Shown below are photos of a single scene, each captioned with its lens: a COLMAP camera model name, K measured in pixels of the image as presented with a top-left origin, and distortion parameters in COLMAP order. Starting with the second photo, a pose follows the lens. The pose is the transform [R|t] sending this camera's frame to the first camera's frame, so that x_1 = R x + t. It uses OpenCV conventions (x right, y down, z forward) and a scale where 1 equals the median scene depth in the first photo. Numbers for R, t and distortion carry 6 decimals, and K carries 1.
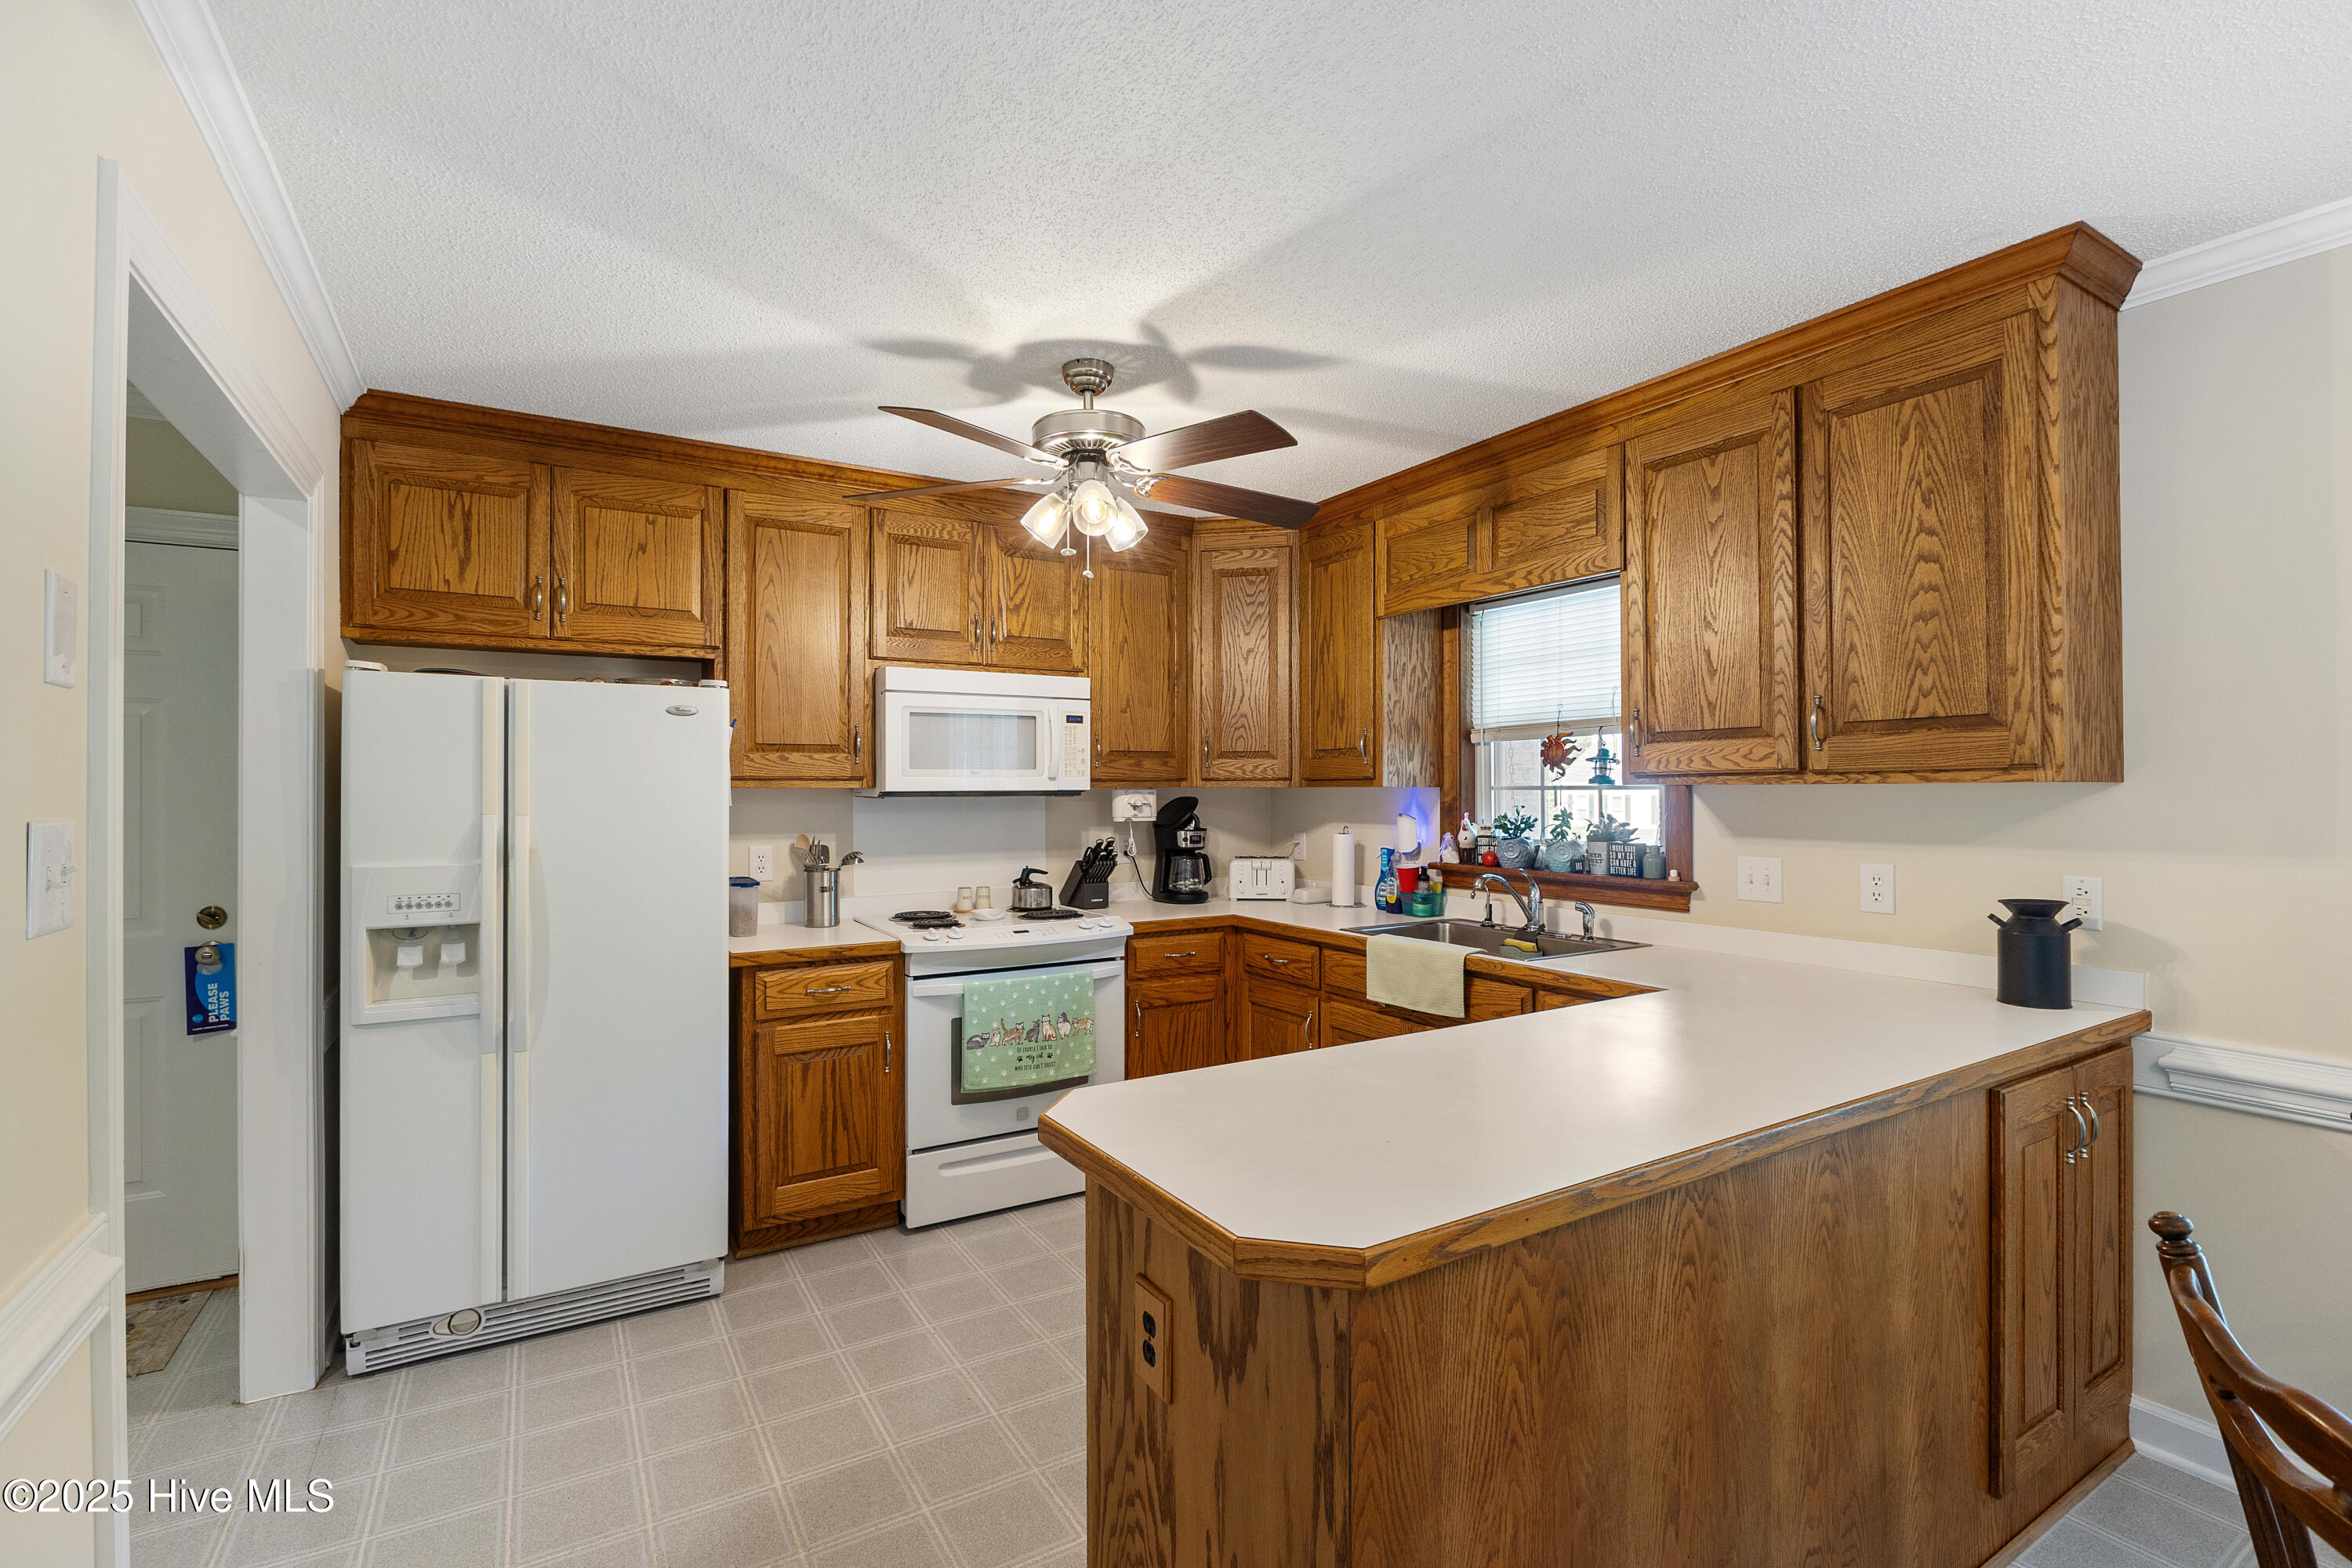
lens RADIAL K [[1066.2, 0, 1177.6], [0, 1066.2, 785.0], [0, 0, 1]] dist [-0.003526, -0.000723]
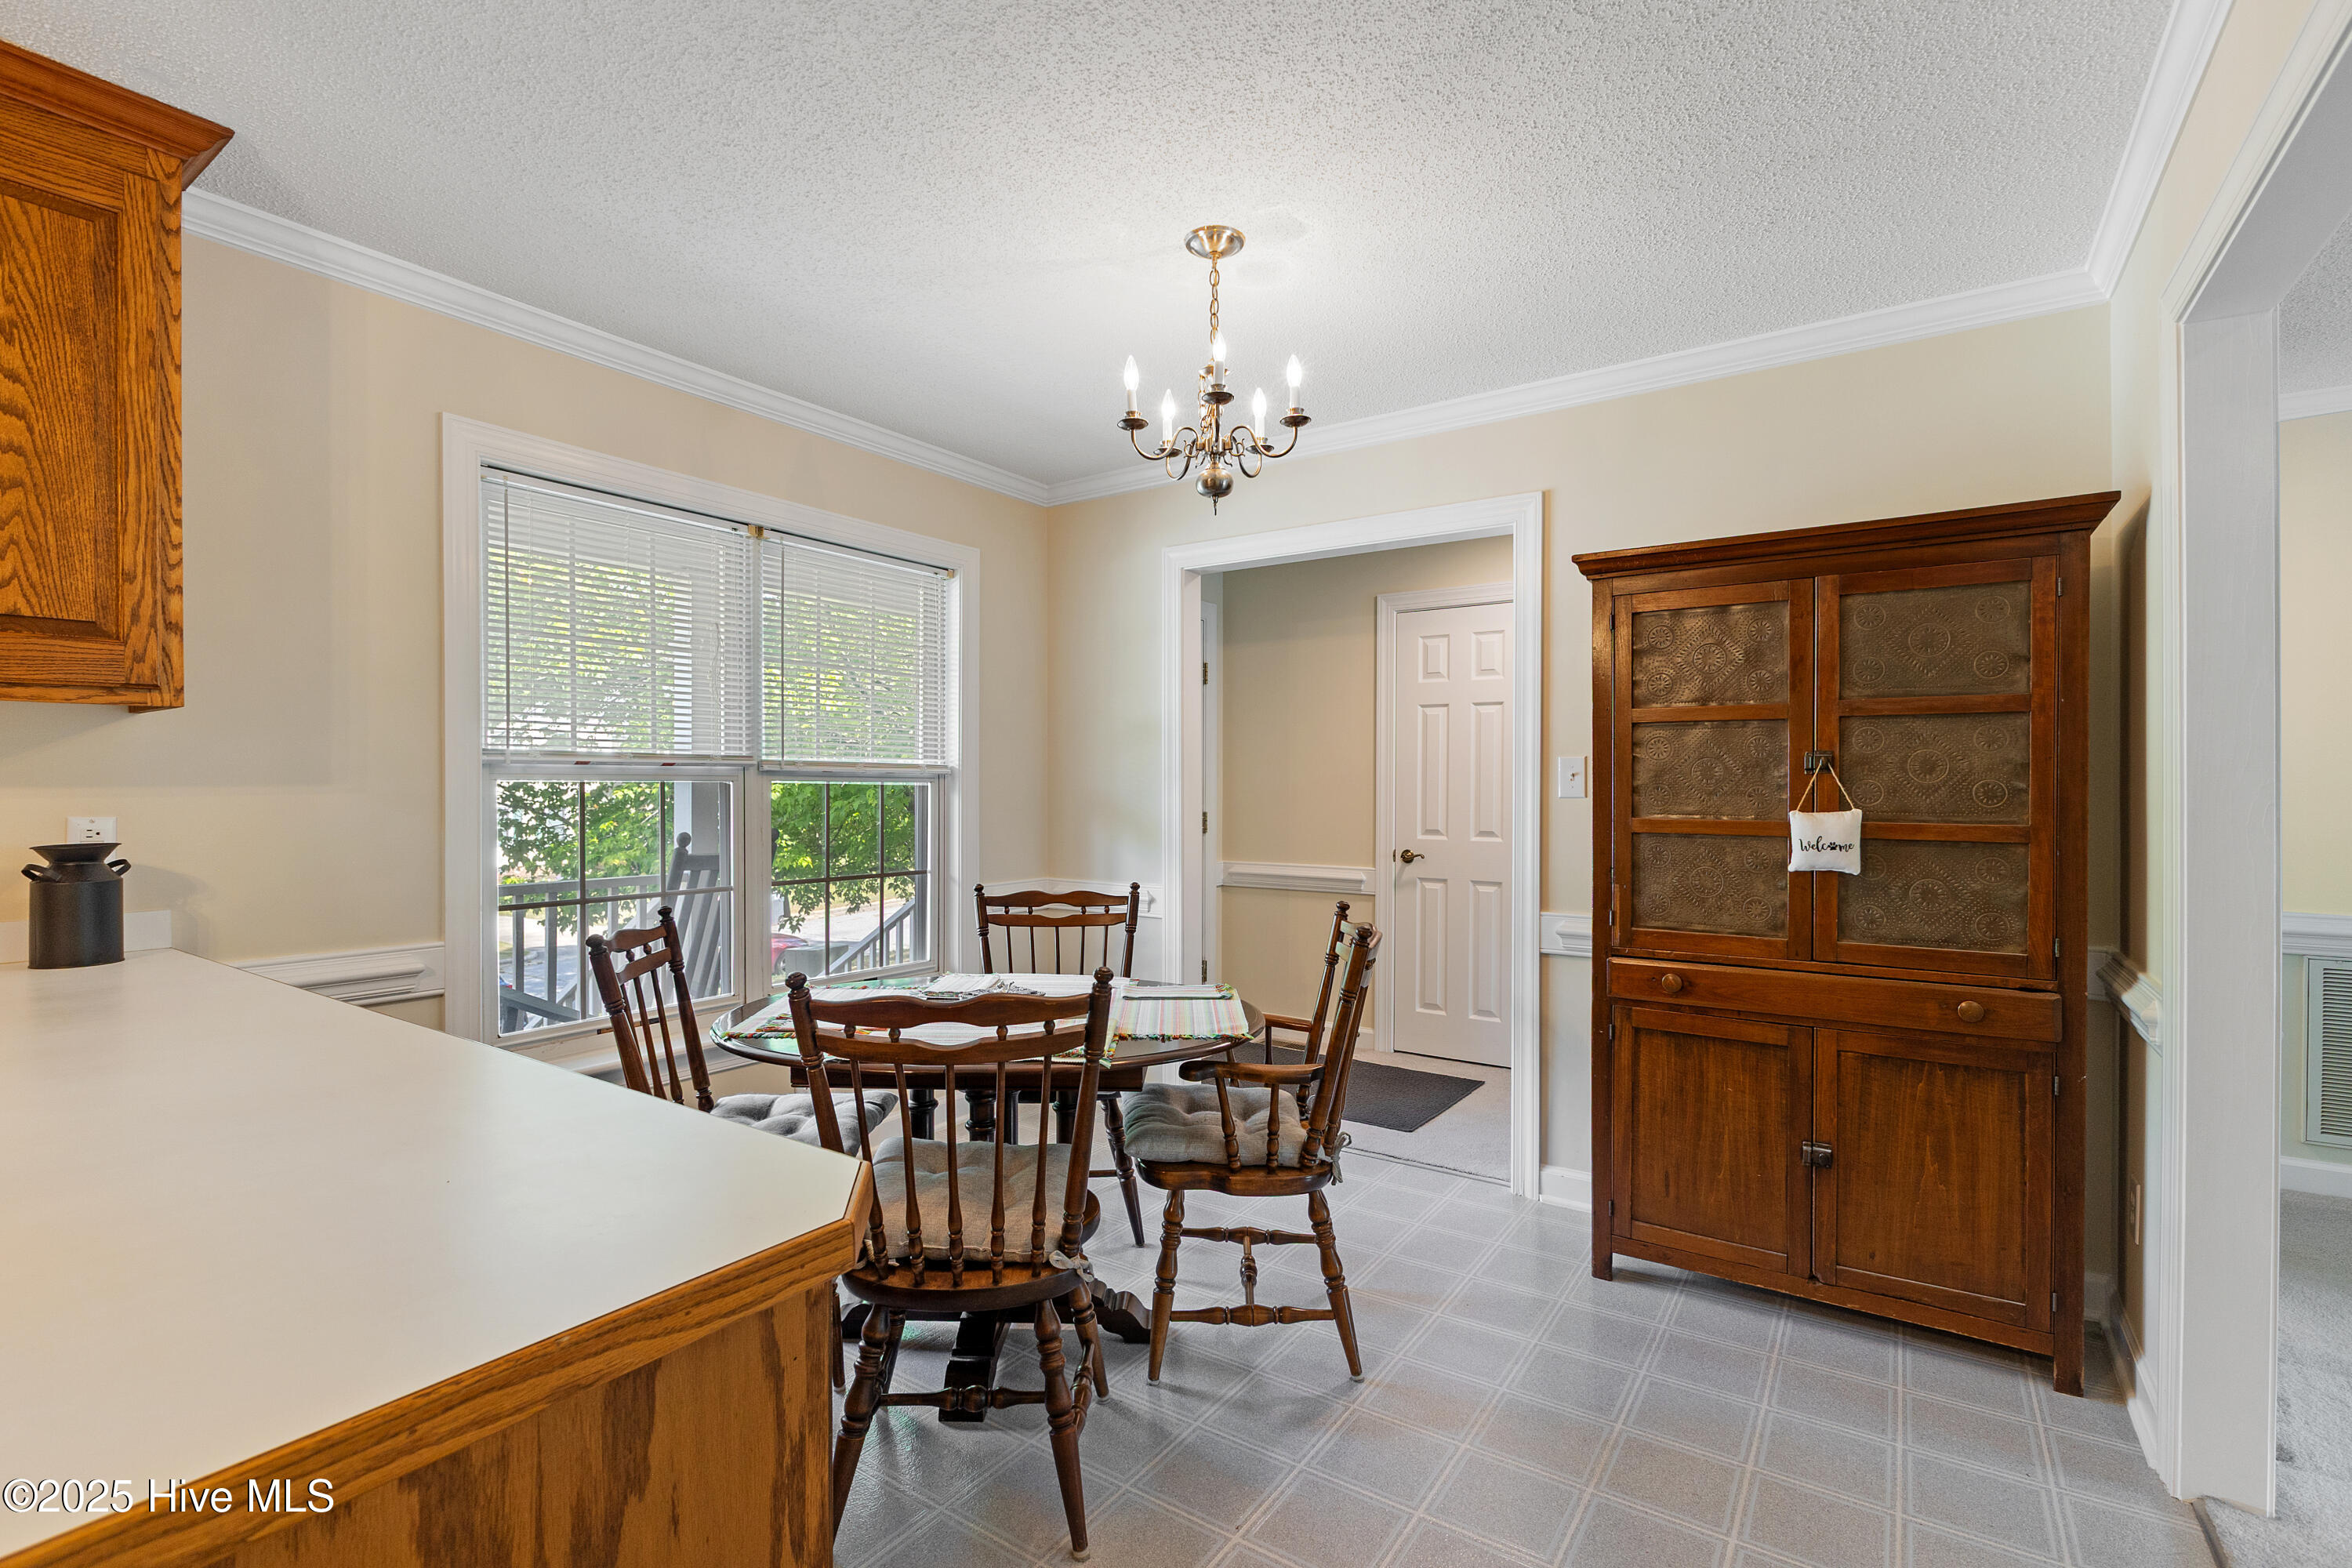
lens RADIAL K [[1066.2, 0, 1176.7], [0, 1066.2, 787.1], [0, 0, 1]] dist [-0.003526, -0.000723]
pose [[-0.410851, -0.000284, 0.911703, -0.260233], [-0.003510, 0.999993, -0.001271, 0.045112], [-0.911696, -0.003722, -0.410849, 0.406216]]
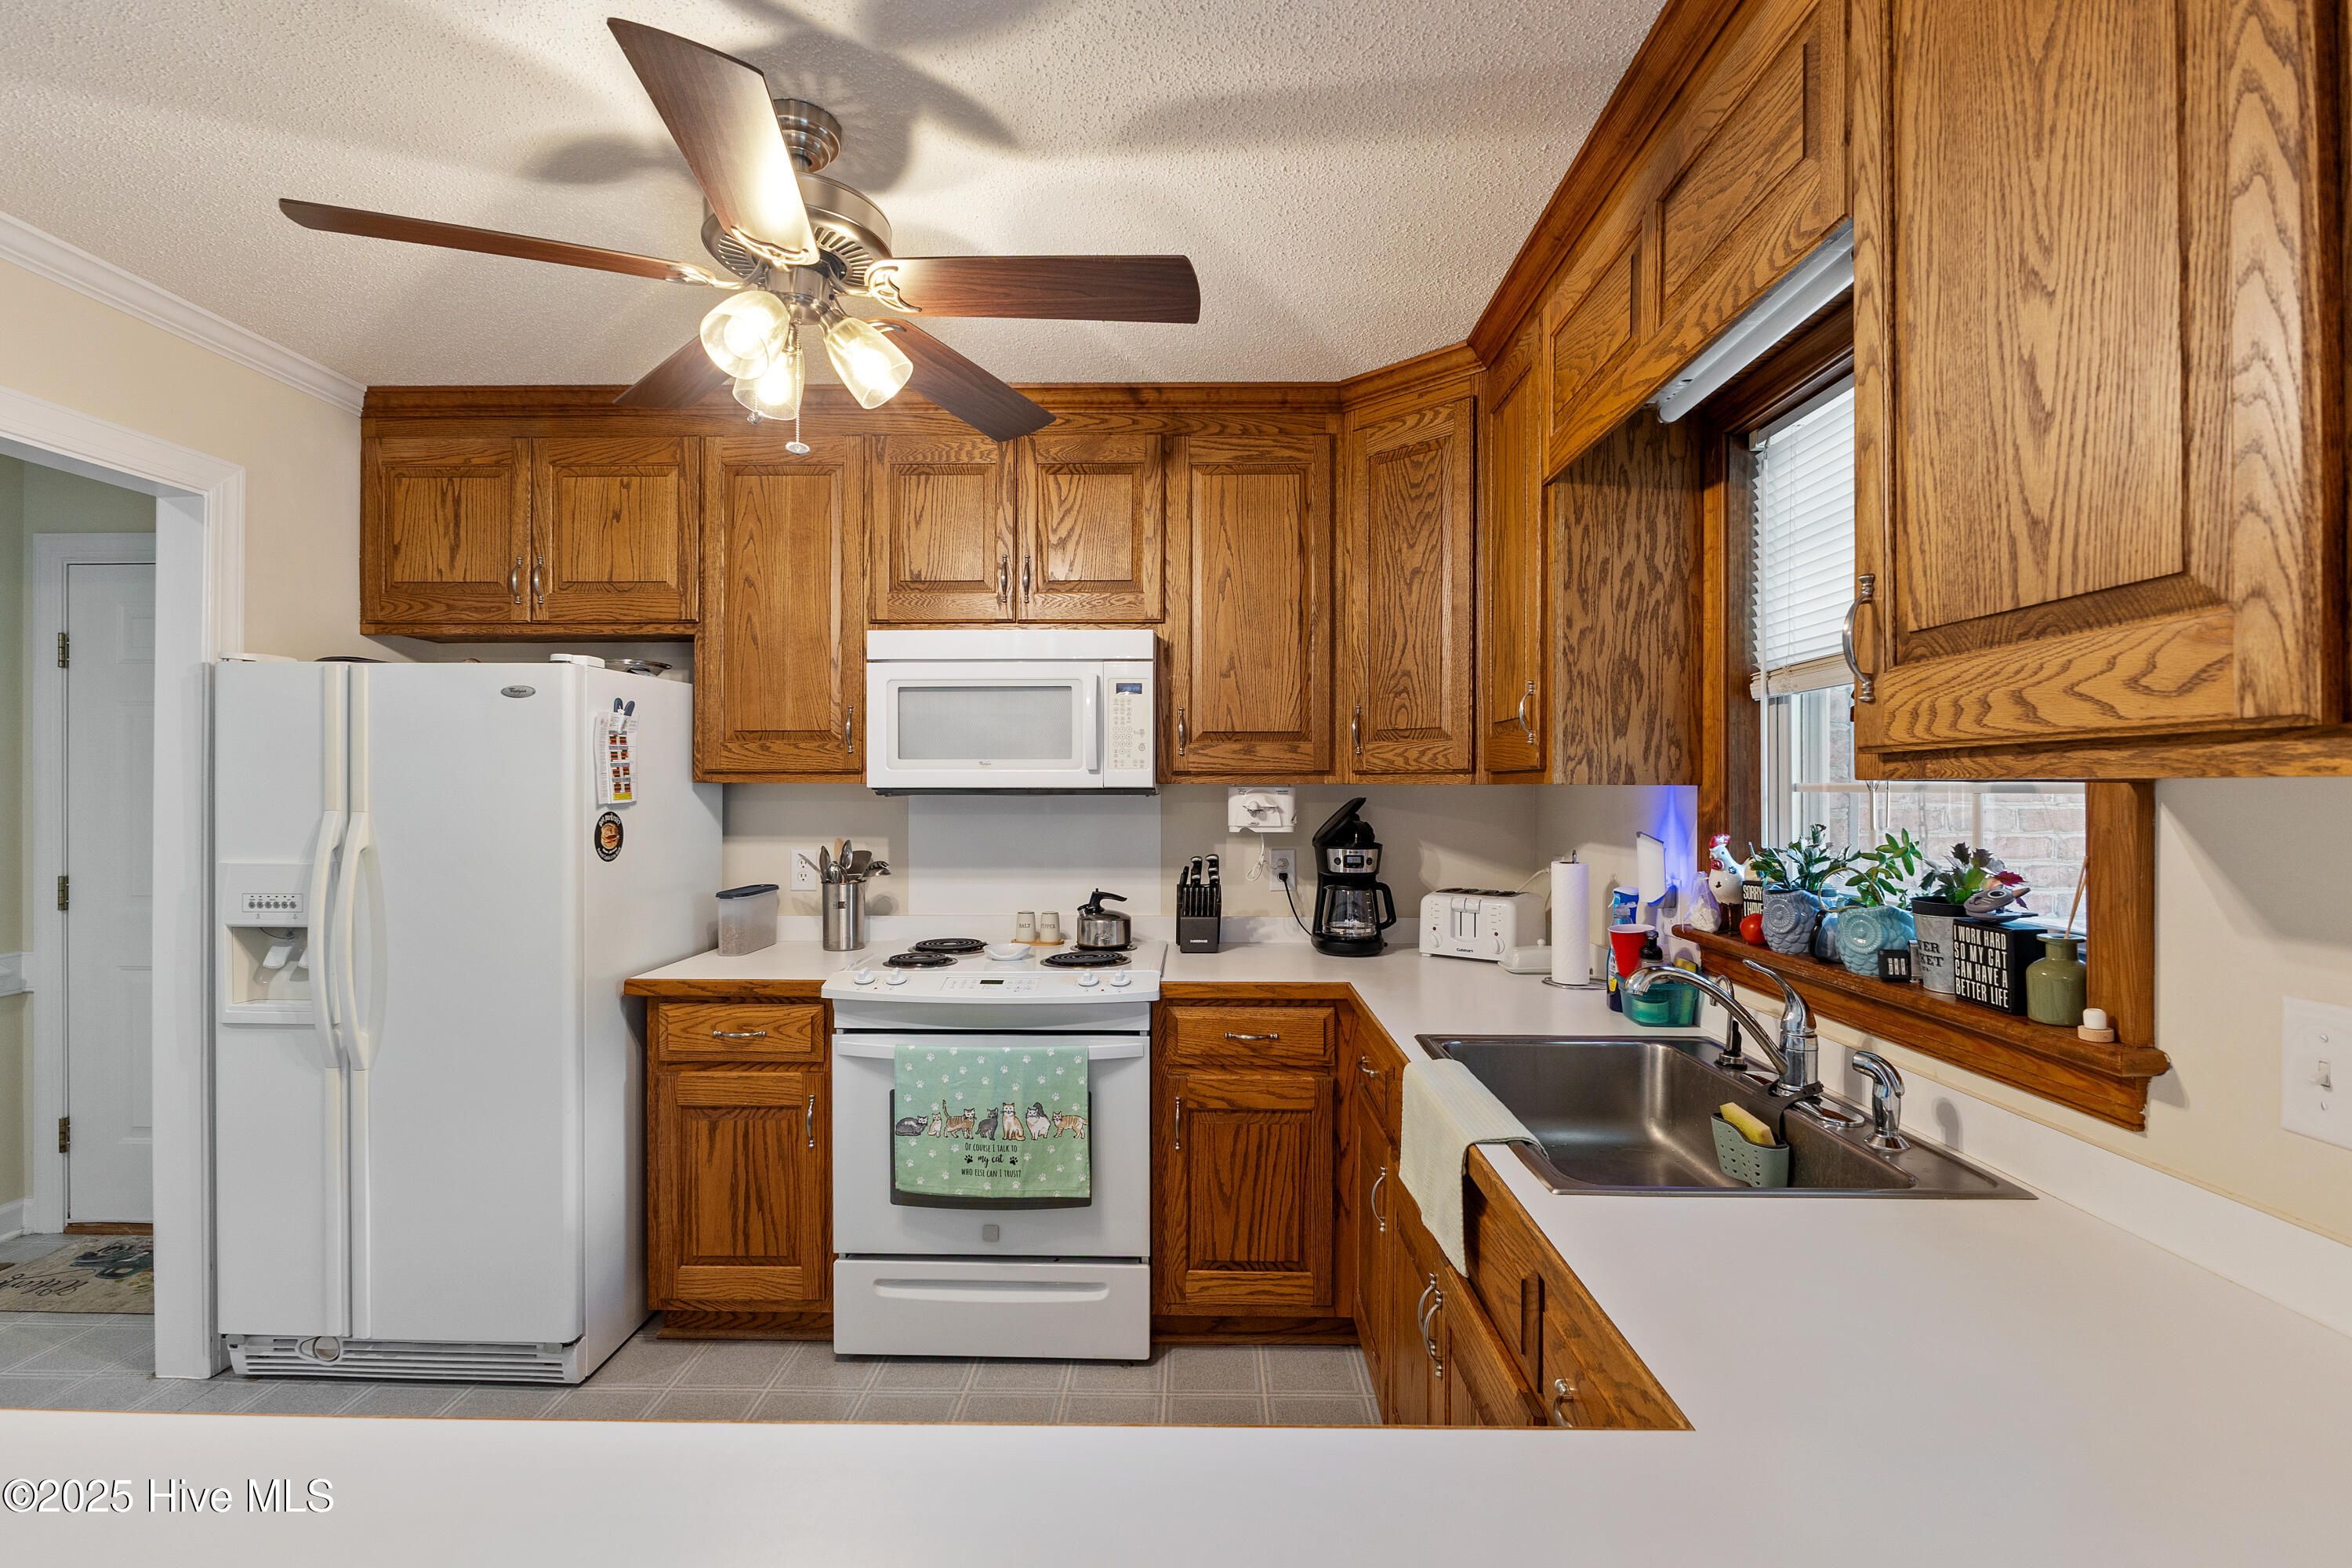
lens RADIAL K [[1066.2, 0, 1175.8], [0, 1066.2, 785.9], [0, 0, 1]] dist [-0.003526, -0.000723]
pose [[0.843099, 0.004083, -0.537743, 0.379442], [-0.002173, 0.999989, 0.004185, 0.000773], [0.537754, -0.002360, 0.843098, 0.495307]]
